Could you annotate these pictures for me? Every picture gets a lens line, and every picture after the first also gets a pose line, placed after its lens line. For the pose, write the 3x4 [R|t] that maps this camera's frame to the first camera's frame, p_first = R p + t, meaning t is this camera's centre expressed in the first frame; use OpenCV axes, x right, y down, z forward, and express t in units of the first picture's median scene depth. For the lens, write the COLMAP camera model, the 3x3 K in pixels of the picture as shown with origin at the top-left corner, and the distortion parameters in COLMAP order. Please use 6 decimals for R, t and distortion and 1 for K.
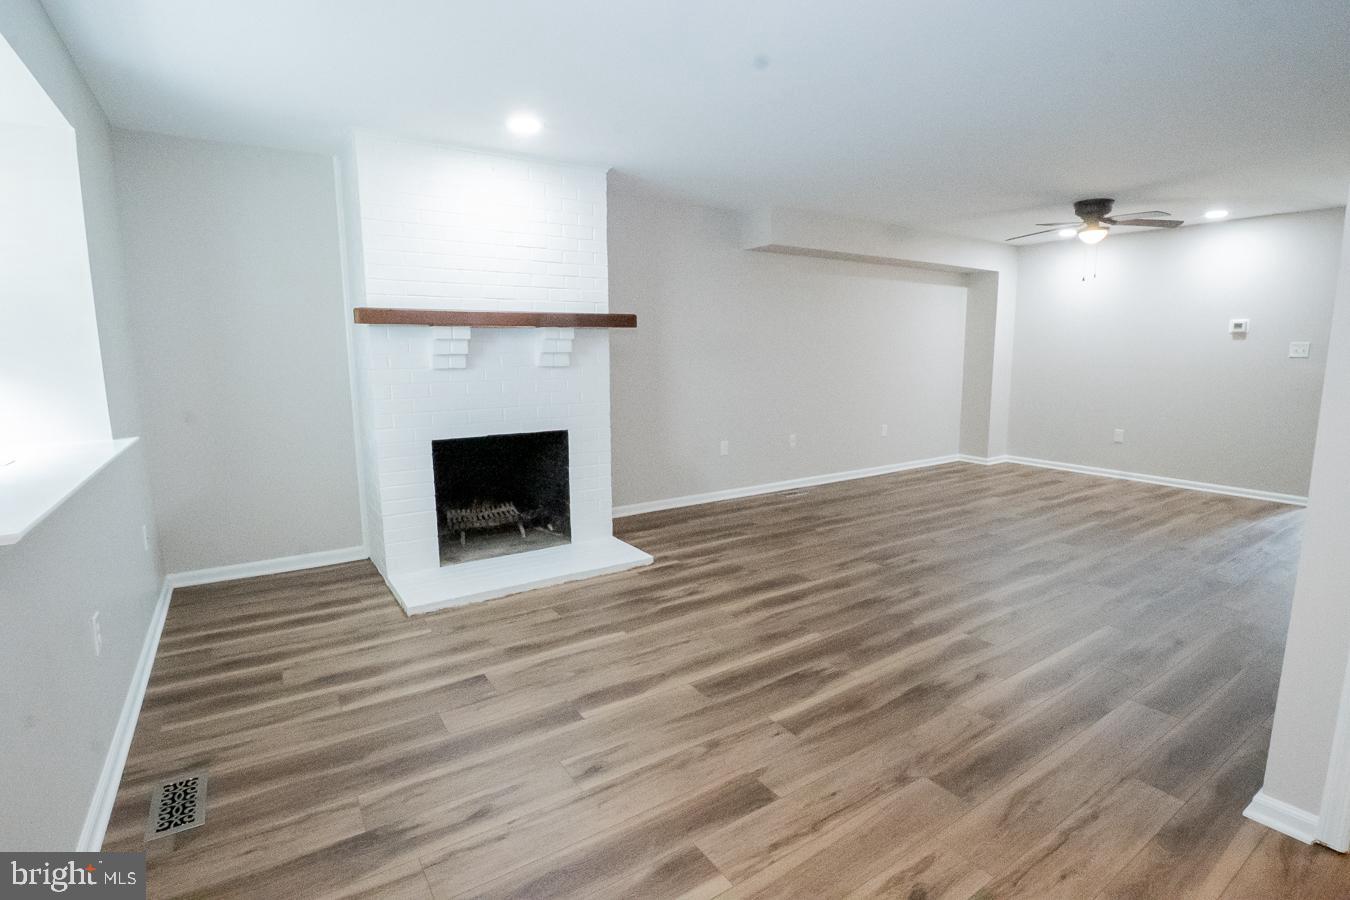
lens RADIAL K [[666.5, 0, 675.0], [0, 666.5, 450.0], [0, 0, 1]] dist [-0.013396, 0.000480]
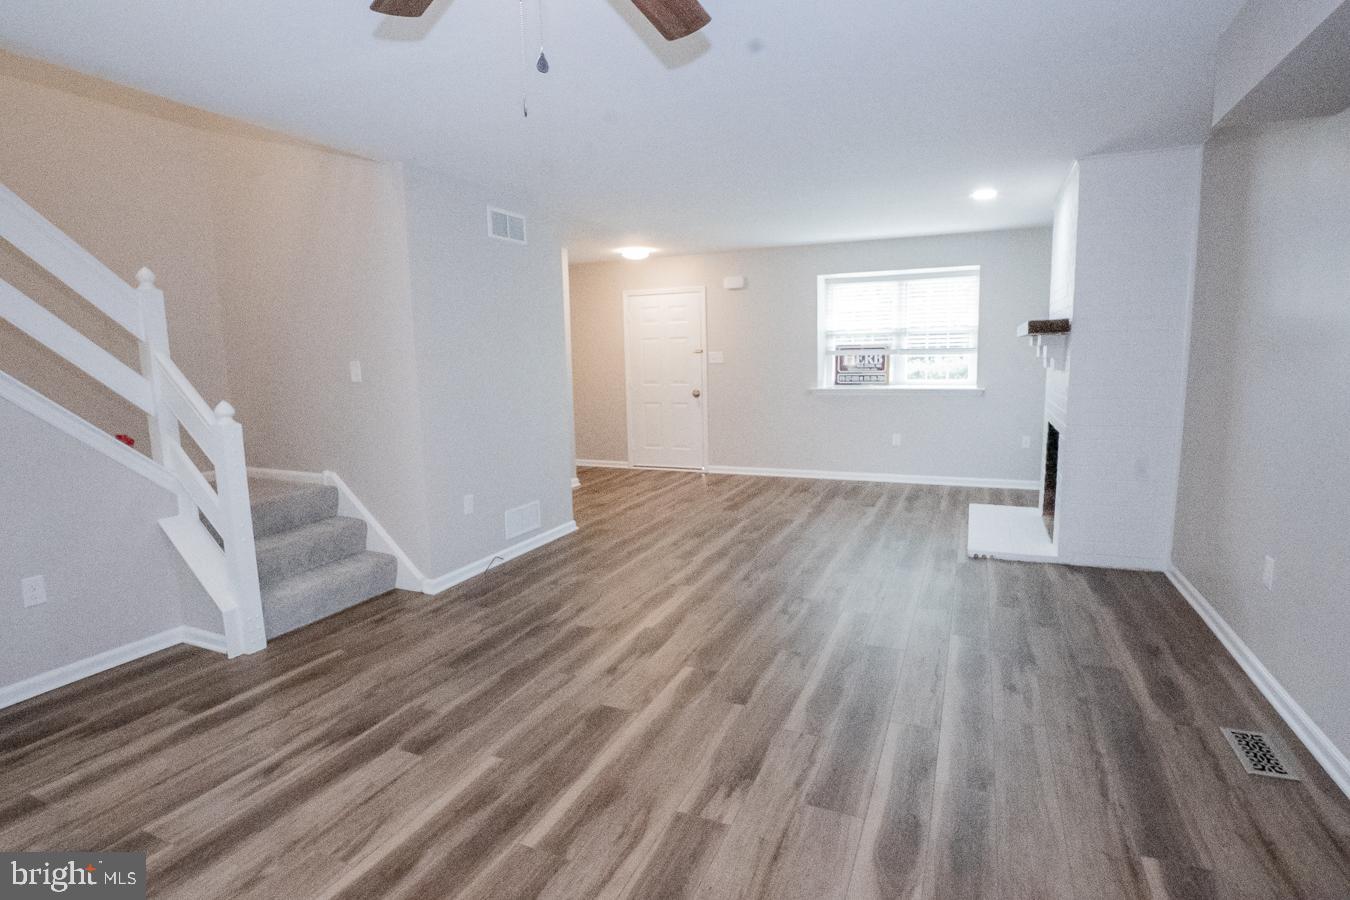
lens RADIAL K [[666.5, 0, 675.0], [0, 666.5, 450.0], [0, 0, 1]] dist [-0.013396, 0.000480]
pose [[-0.849658, 0.098498, -0.518054, 0.860057], [-0.052294, 0.961820, 0.268640, -0.240224], [0.524735, 0.255343, -0.812067, 1.505882]]
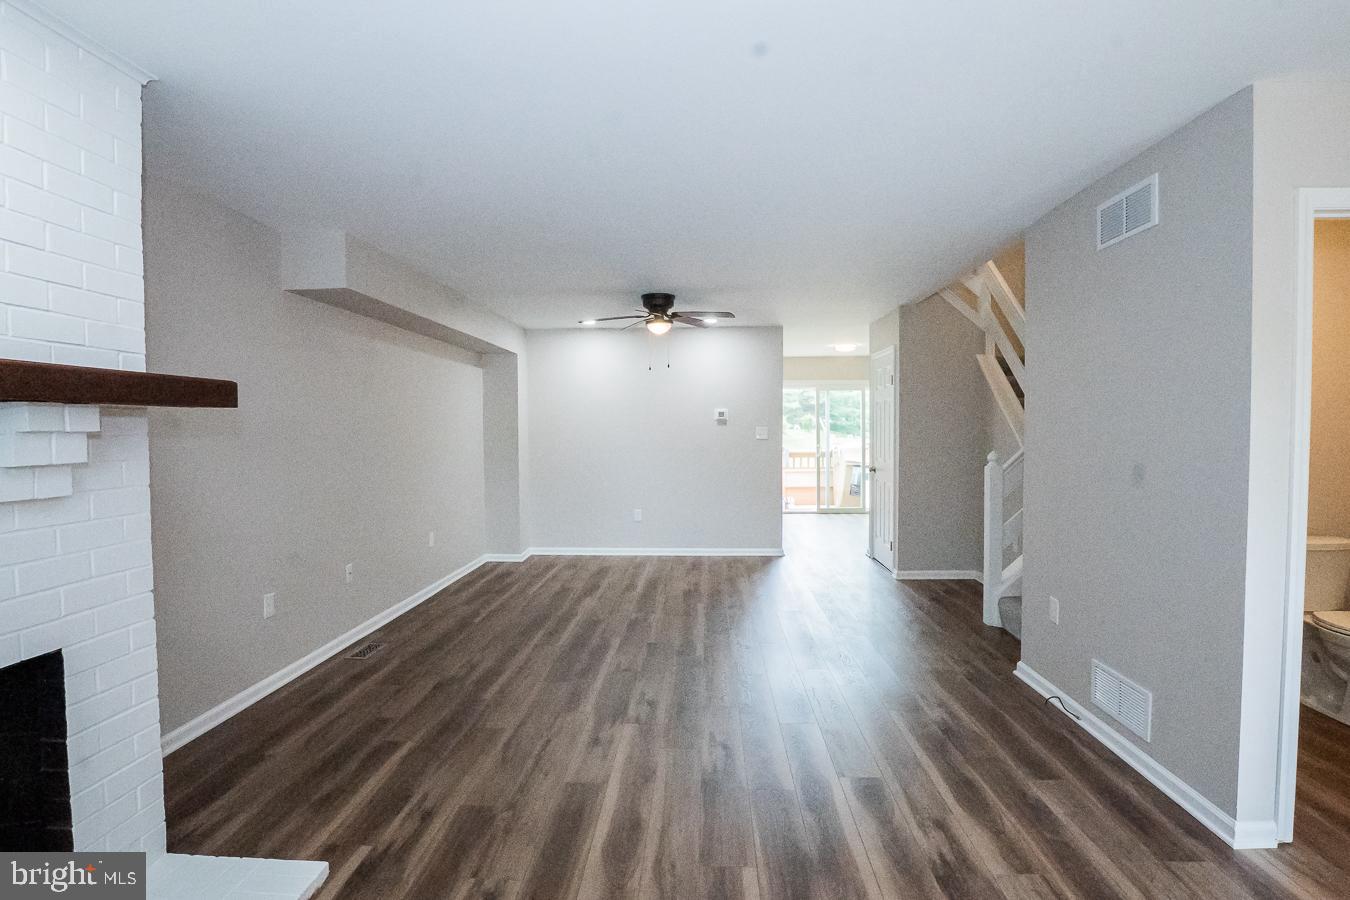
lens RADIAL K [[690.4, 0, 675.0], [0, 690.4, 450.0], [0, 0, 1]] dist [-0.014917, 0.000174]
pose [[0.596498, -0.028736, 0.802100, -0.269458], [0.127571, 0.990049, -0.059402, -0.078713], [-0.792412, 0.137757, 0.594228, 0.431200]]
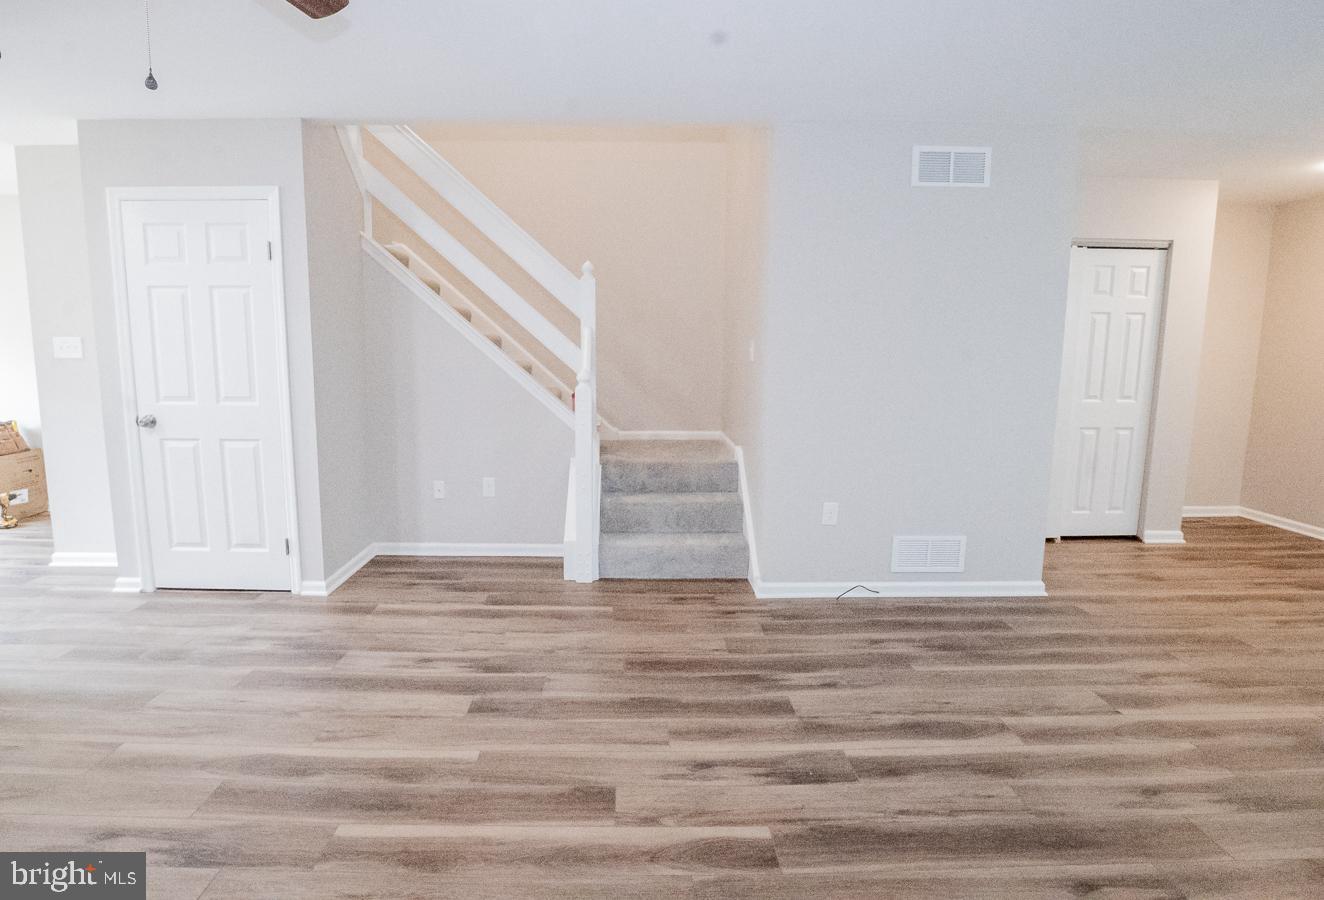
lens RADIAL K [[671.2, 0, 644.8], [0, 671.2, 440.8], [0, 0, 1]] dist [-0.029504, 0.000231]
pose [[-0.839225, -0.075341, 0.538540, 0.374082], [0.080413, 0.962273, 0.259931, -0.205884], [-0.537806, 0.261446, -0.801505, 1.339286]]
